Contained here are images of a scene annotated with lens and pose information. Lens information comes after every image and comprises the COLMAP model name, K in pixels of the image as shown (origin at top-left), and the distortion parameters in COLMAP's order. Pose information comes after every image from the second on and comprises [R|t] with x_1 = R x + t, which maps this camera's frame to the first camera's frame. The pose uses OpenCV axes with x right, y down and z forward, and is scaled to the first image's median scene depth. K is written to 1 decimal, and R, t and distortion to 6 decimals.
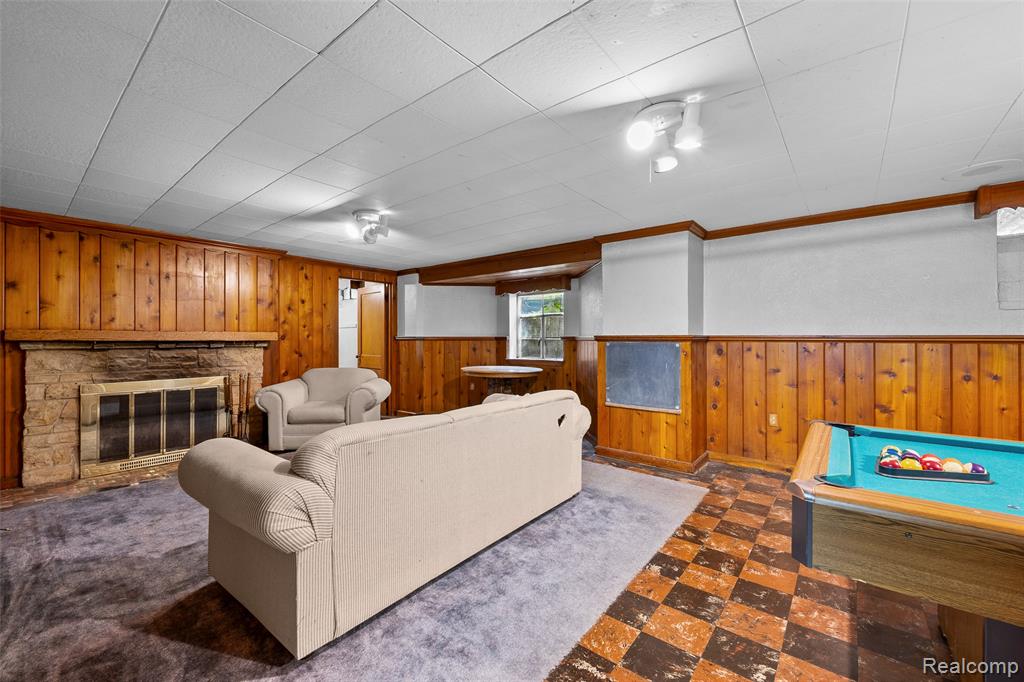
lens RADIAL K [[413.4, 0, 512.9], [0, 413.4, 324.0], [0, 0, 1]] dist [0.000276, -0.000056]
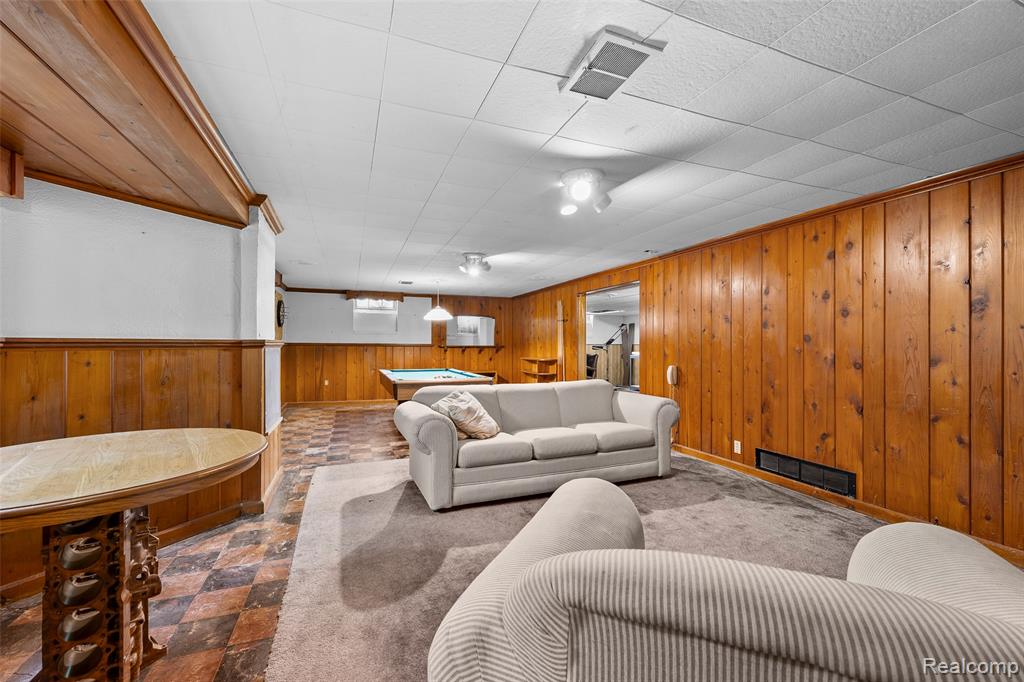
lens RADIAL K [[407.2, 0, 510.4], [0, 407.2, 345.6], [0, 0, 1]] dist [-0.001309, -0.000491]
pose [[-0.869917, 0.001591, 0.493195, -0.574503], [-0.012903, 0.999579, -0.025982, 0.061139], [-0.493029, -0.028965, -0.869531, 1.657055]]
